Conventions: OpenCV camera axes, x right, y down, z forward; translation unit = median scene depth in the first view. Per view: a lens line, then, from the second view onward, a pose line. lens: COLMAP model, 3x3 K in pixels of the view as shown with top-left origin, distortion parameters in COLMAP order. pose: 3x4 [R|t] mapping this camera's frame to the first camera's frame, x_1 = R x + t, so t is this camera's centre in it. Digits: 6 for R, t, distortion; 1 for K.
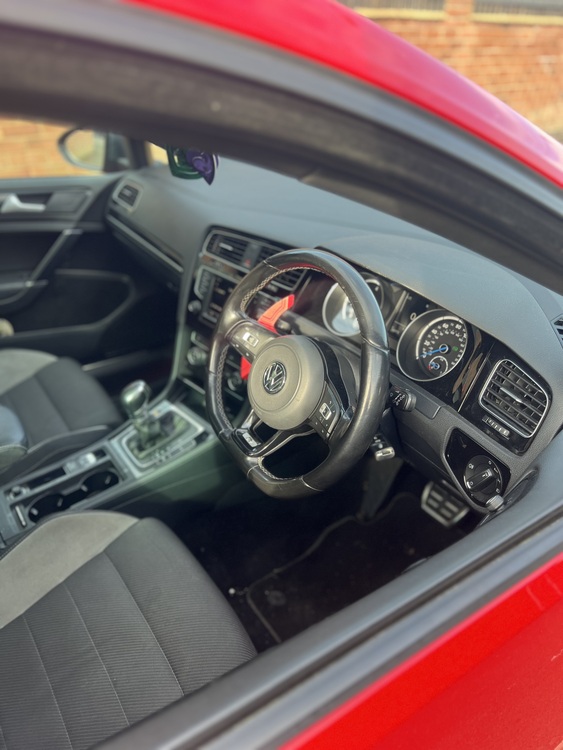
lens RADIAL K [[568.4, 0, 281.7], [0, 568.4, 375.3], [0, 0, 1]] dist [0.009791, 0.001851]
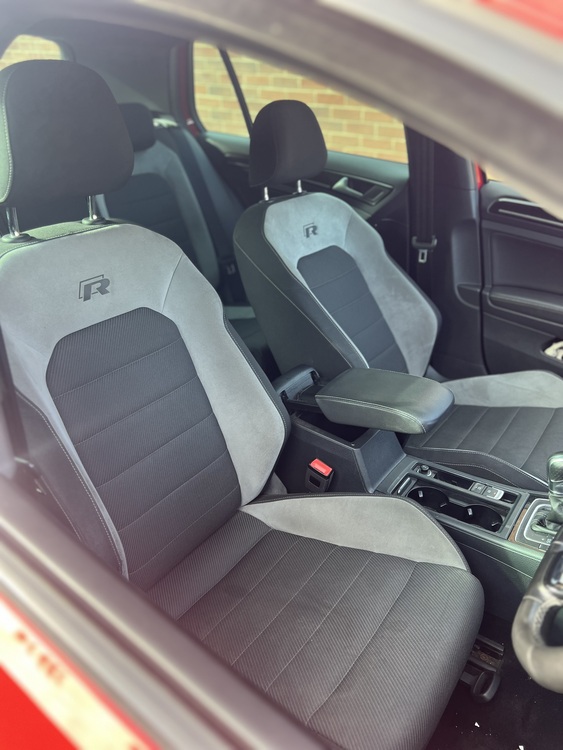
lens RADIAL K [[568.4, 0, 281.7], [0, 568.4, 374.6], [0, 0, 1]] dist [0.009791, 0.001851]
pose [[0.306163, 0.450162, -0.838820, 0.262467], [-0.502887, 0.824635, 0.259000, -0.082679], [0.808312, 0.342536, 0.478853, 0.220036]]
